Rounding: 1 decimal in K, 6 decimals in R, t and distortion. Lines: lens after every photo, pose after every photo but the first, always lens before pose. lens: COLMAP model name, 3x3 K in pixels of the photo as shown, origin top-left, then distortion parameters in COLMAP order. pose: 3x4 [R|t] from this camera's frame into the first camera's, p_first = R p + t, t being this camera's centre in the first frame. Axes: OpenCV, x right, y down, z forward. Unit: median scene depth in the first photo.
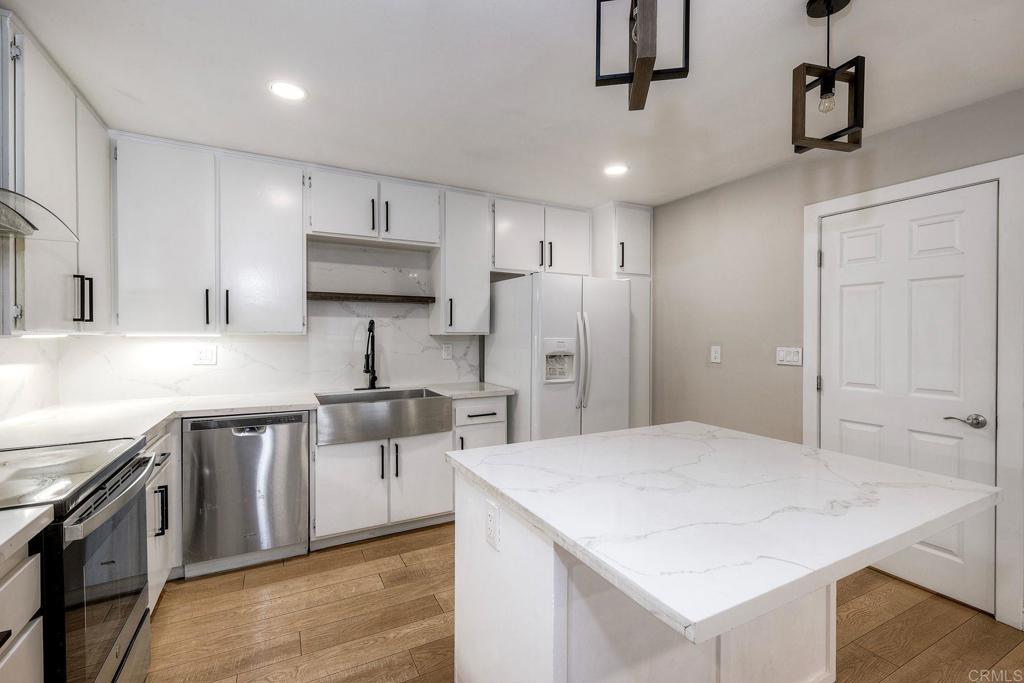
lens RADIAL K [[458.7, 0, 514.9], [0, 458.7, 335.2], [0, 0, 1]] dist [0.002947, 0.000267]
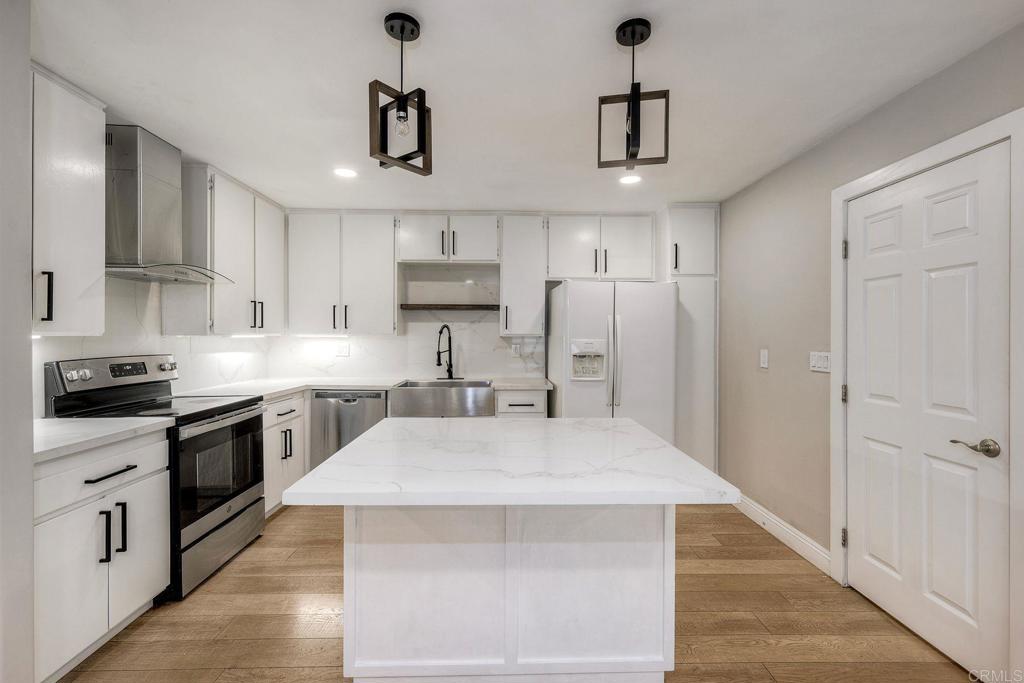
lens RADIAL K [[458.7, 0, 514.9], [0, 458.7, 335.2], [0, 0, 1]] dist [0.002947, 0.000267]
pose [[0.888080, 0.001566, -0.459687, 0.445100], [-0.003813, 0.999985, -0.003960, 0.000629], [0.459674, 0.005270, 0.888072, -0.046162]]
